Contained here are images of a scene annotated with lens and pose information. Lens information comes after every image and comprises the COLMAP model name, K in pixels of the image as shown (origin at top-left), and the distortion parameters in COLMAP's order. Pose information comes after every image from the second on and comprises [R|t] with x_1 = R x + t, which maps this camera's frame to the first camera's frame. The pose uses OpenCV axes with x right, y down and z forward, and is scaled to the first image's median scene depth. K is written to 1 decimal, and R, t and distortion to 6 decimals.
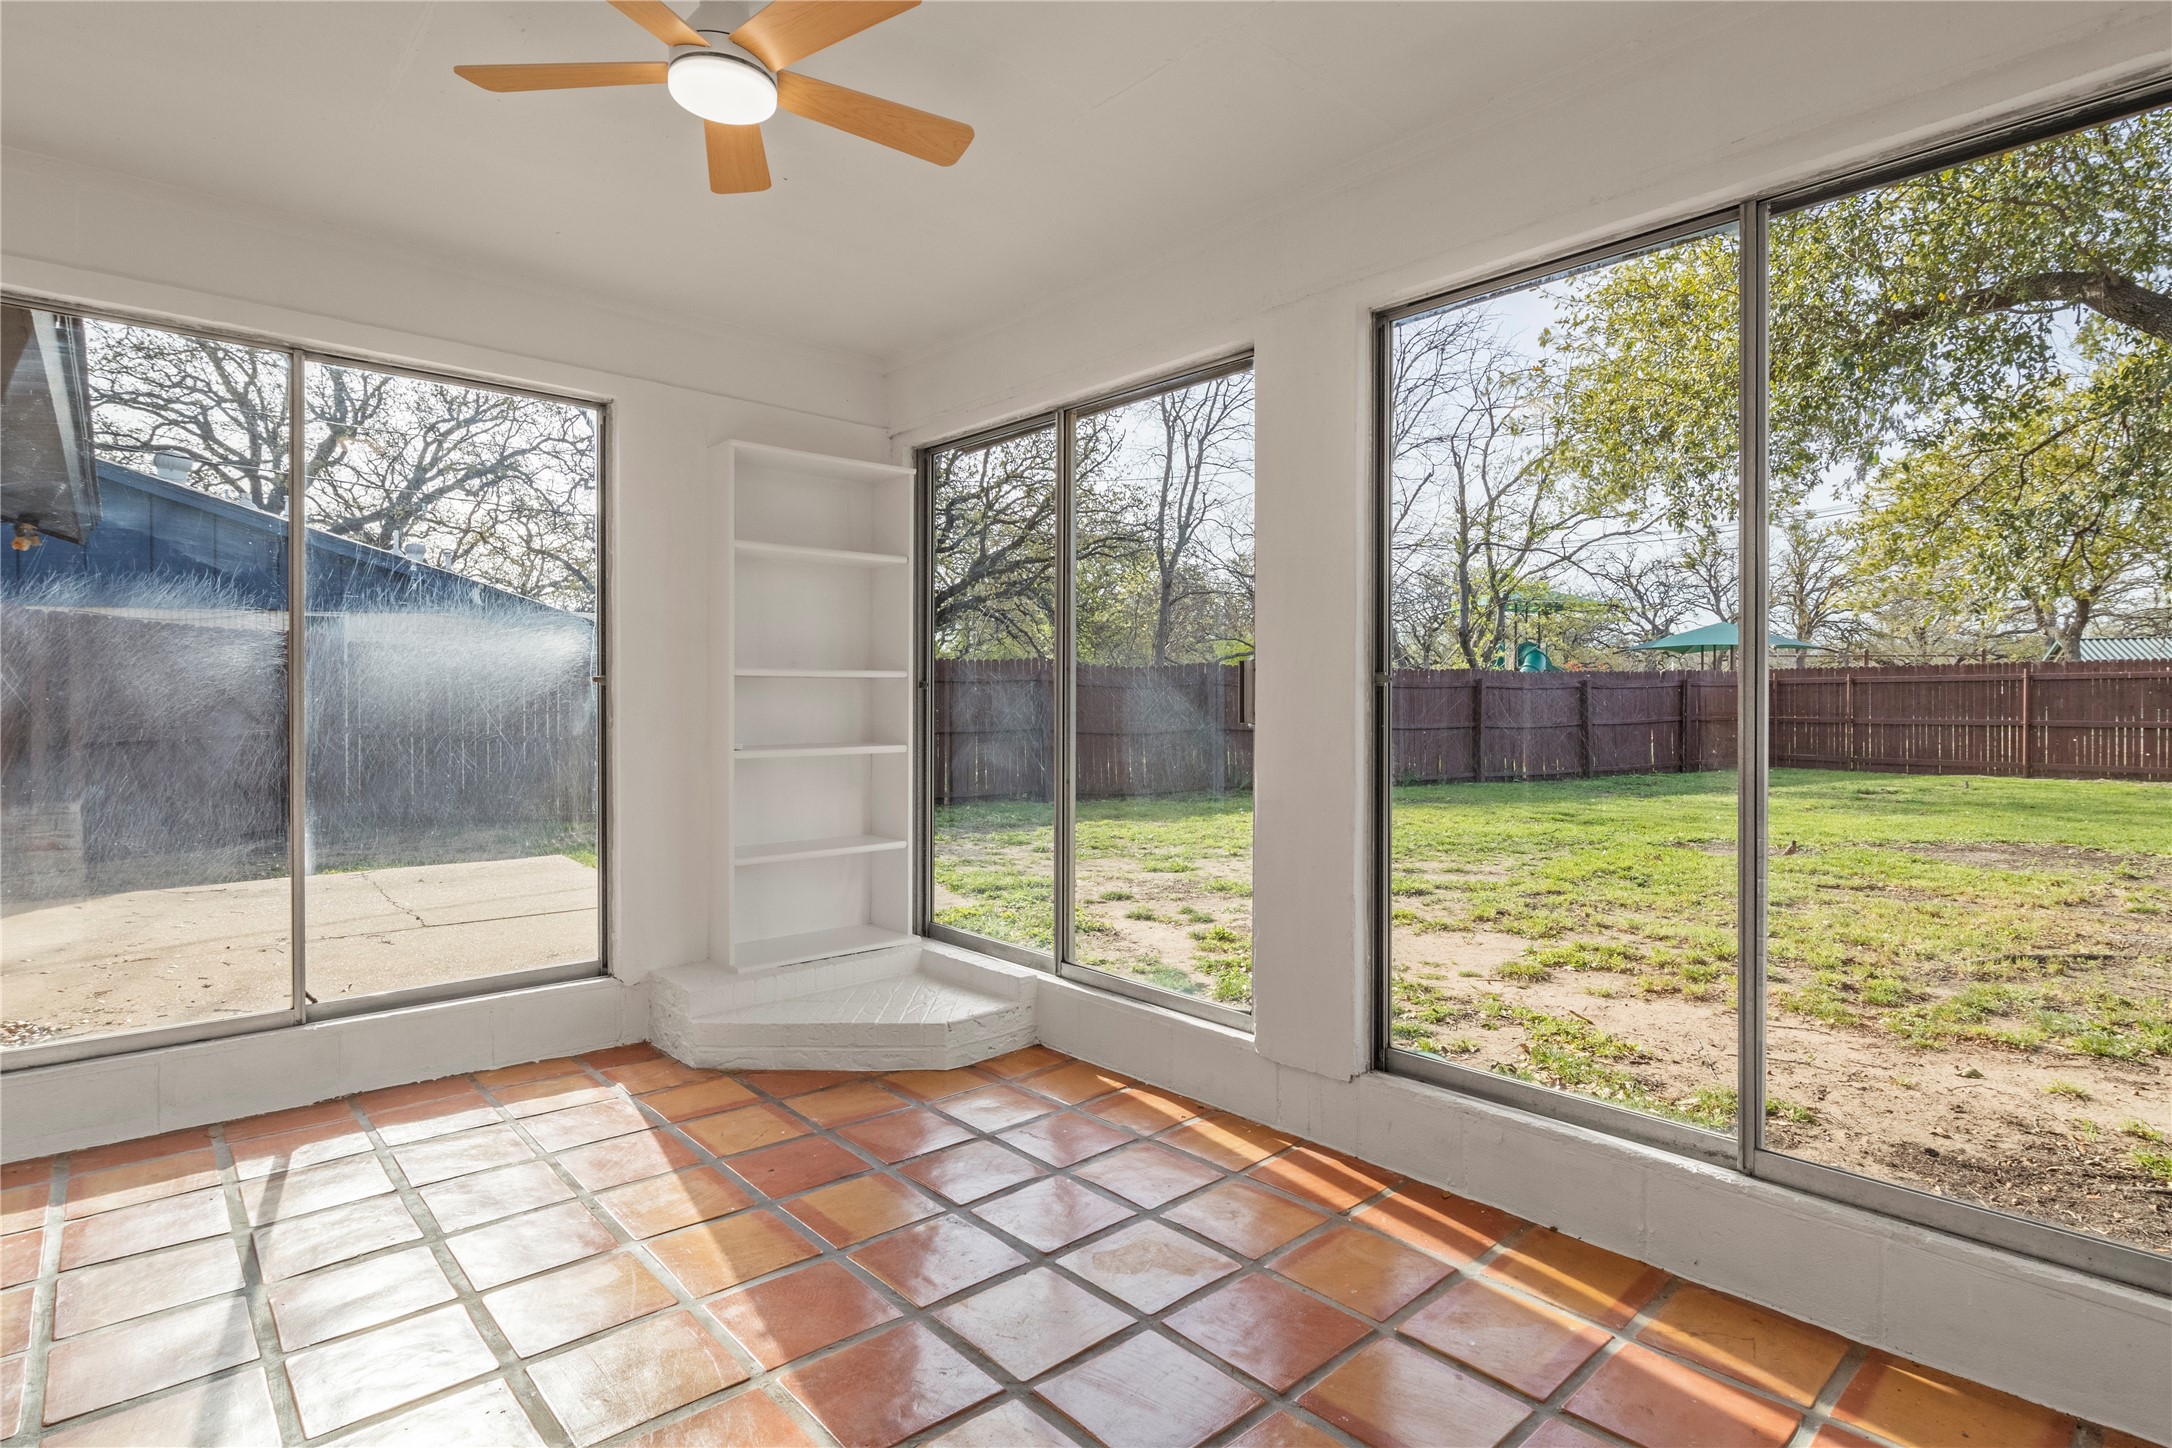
lens RADIAL K [[1089.3, 0, 1083.1], [0, 1089.3, 720.5], [0, 0, 1]] dist [-0.011890, 0.001273]
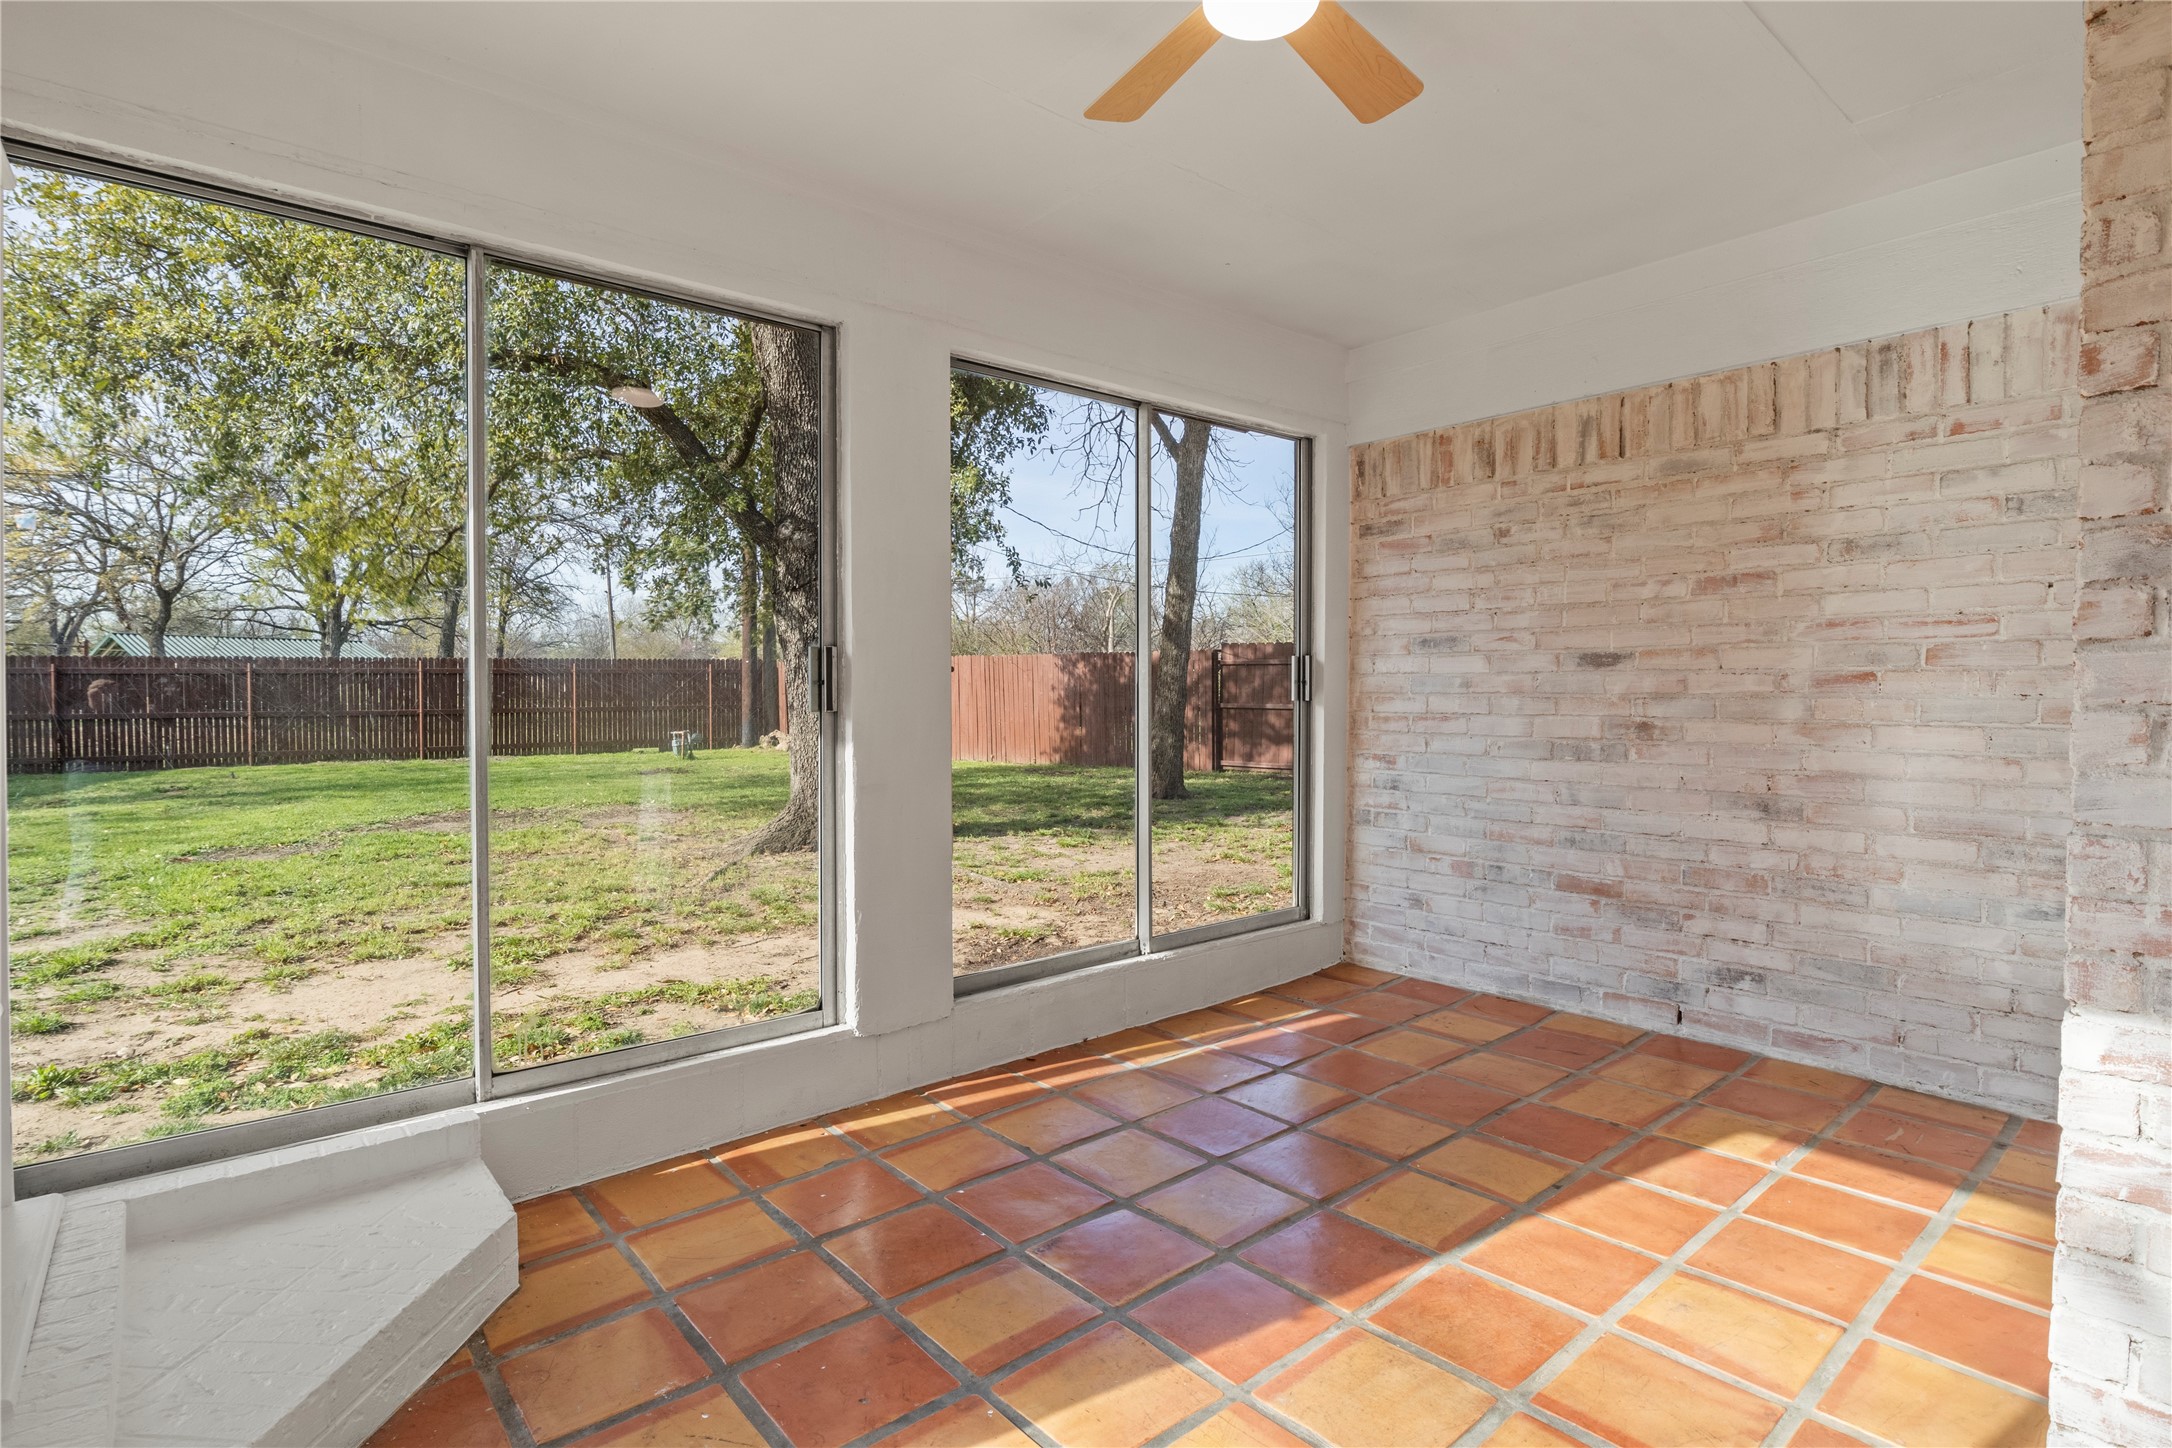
lens RADIAL K [[1089.3, 0, 1087.0], [0, 1089.3, 711.0], [0, 0, 1]] dist [-0.011890, 0.001273]
pose [[-0.032242, -0.003904, 0.999472, -0.863179], [0.003596, 0.999985, 0.004022, -0.005120], [-0.999474, 0.003724, -0.032228, 0.807083]]
